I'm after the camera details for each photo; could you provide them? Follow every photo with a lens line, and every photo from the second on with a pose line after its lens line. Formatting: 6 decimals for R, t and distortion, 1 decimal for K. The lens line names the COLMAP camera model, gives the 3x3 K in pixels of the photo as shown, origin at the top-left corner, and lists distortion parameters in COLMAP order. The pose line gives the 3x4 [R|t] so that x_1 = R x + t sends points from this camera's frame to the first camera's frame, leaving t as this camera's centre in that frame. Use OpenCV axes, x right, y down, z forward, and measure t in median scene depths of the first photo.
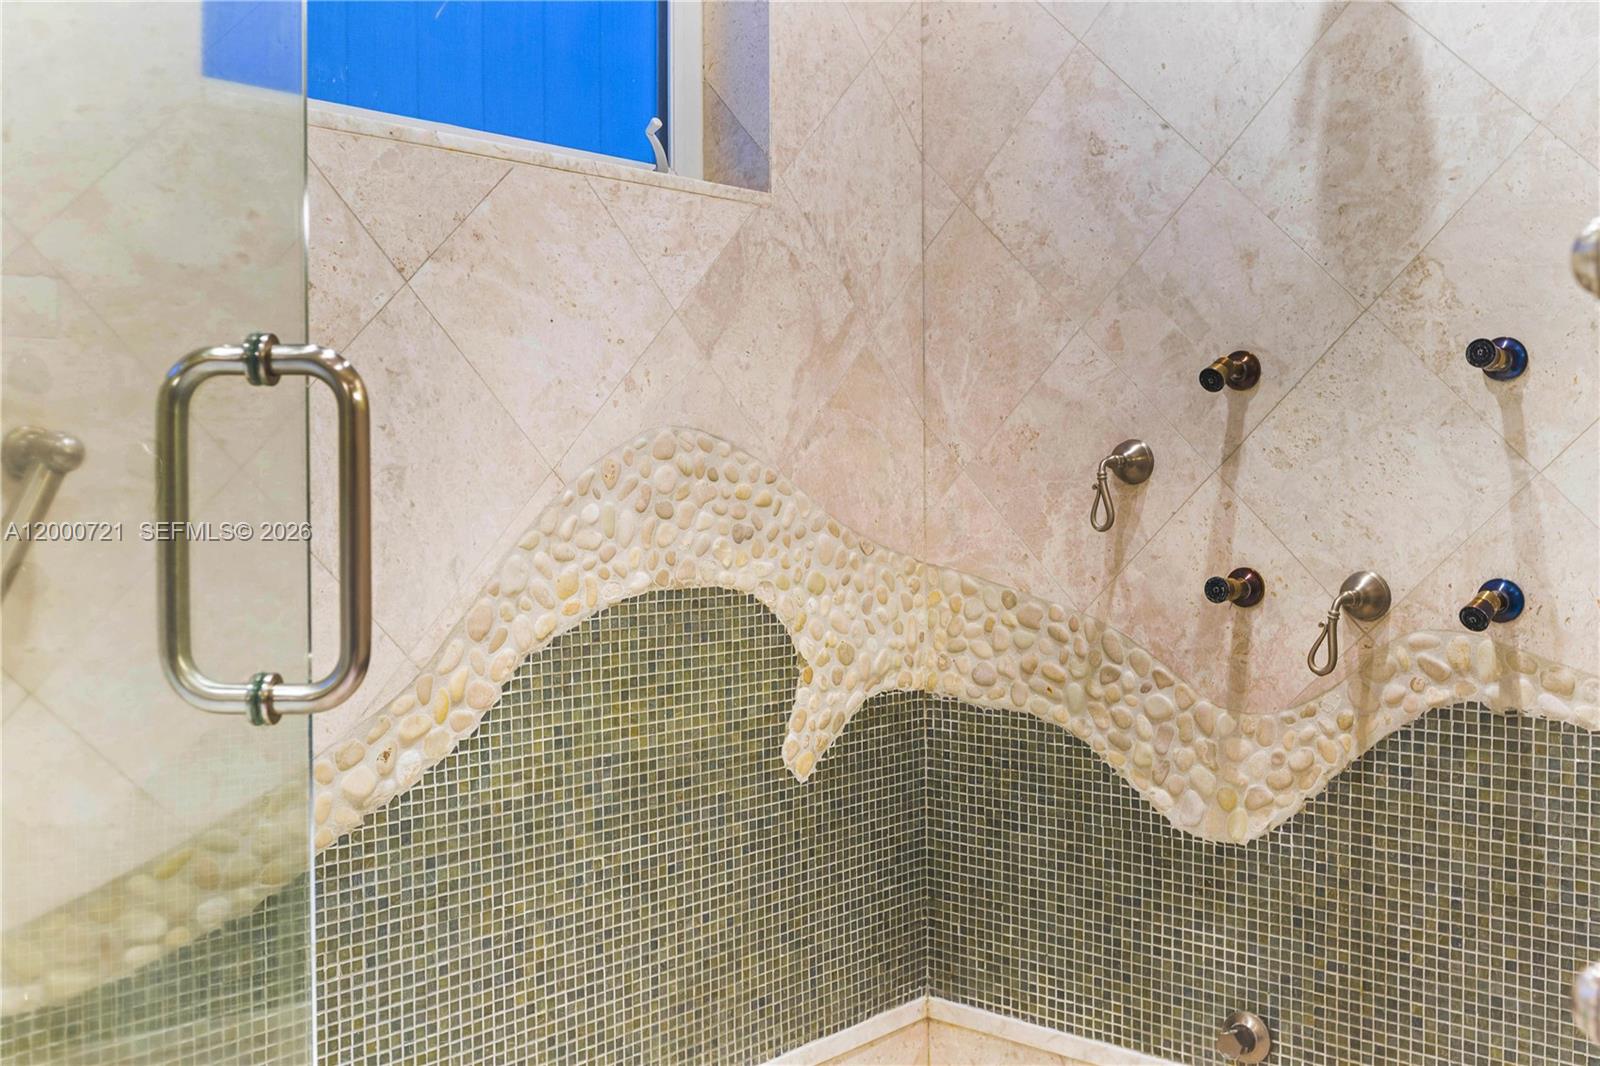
lens RADIAL K [[1605.1, 0, 799.3], [0, 1605.1, 529.6], [0, 0, 1]] dist [-0.089520, 0.000000]
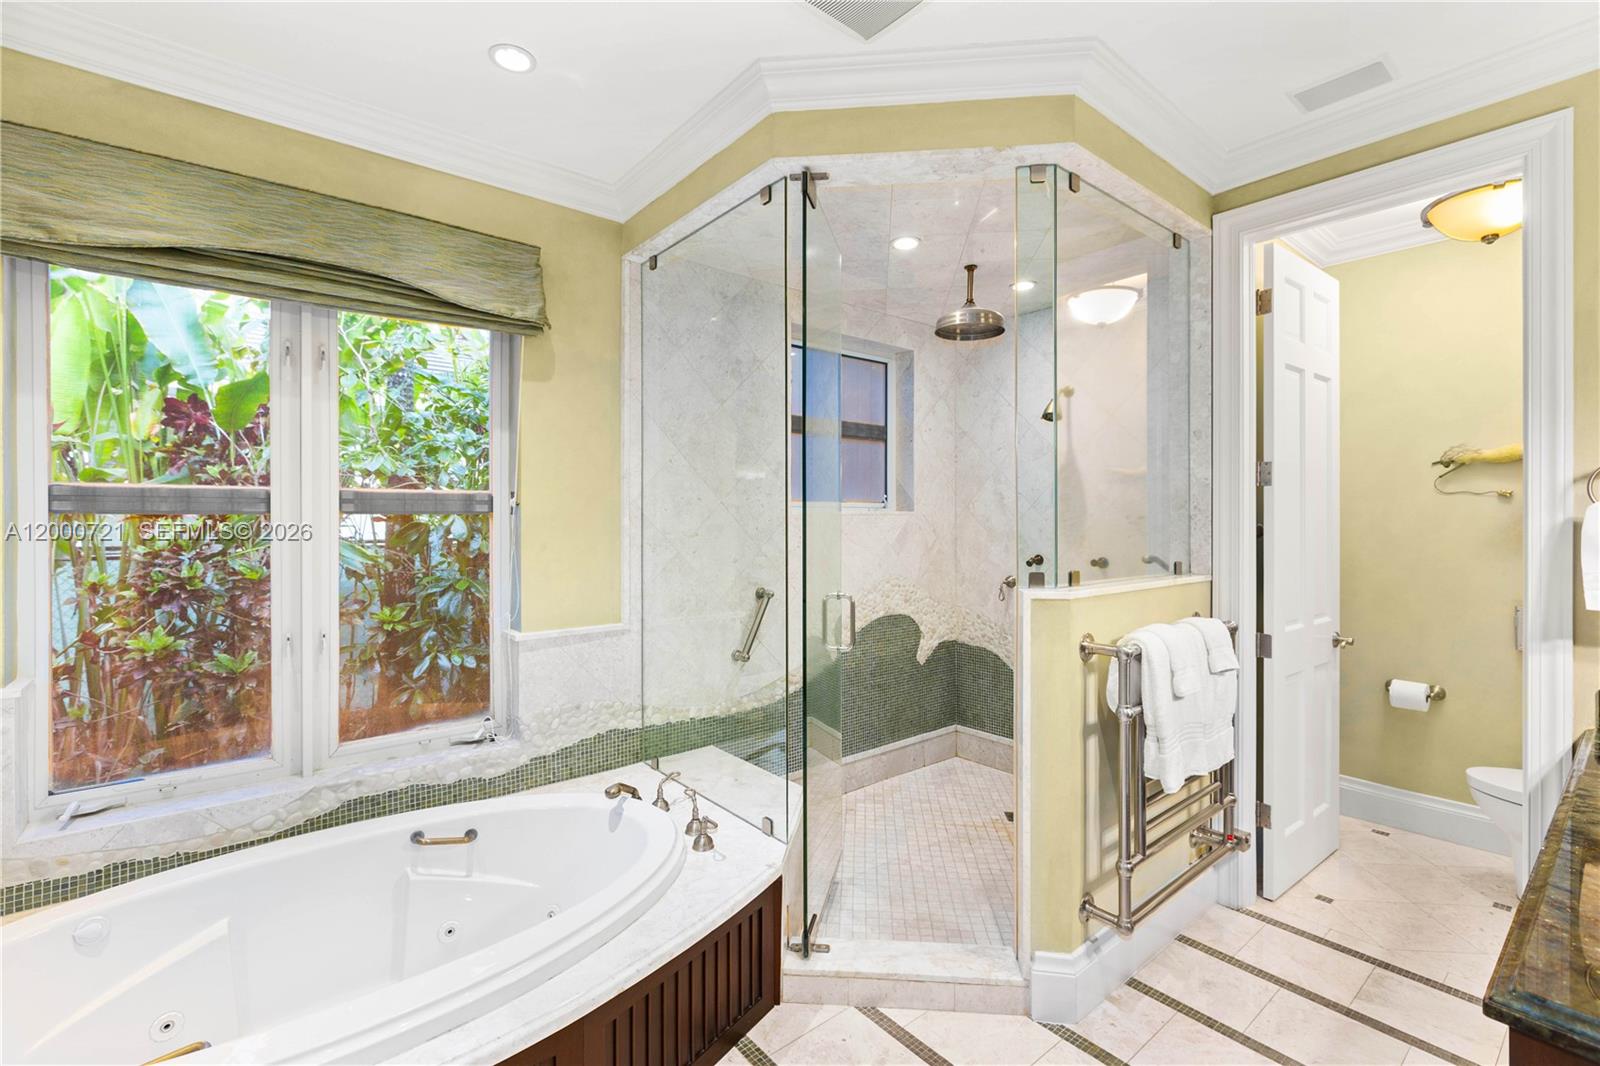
lens RADIAL K [[711.0, 0, 807.4], [0, 711.0, 532.9], [0, 0, 1]] dist [-0.001566, -0.000003]
pose [[0.987838, 0.002325, -0.155468, -0.005042], [-0.006144, 0.999691, -0.024091, -0.113140], [0.155364, 0.024753, 0.987547, -0.723745]]
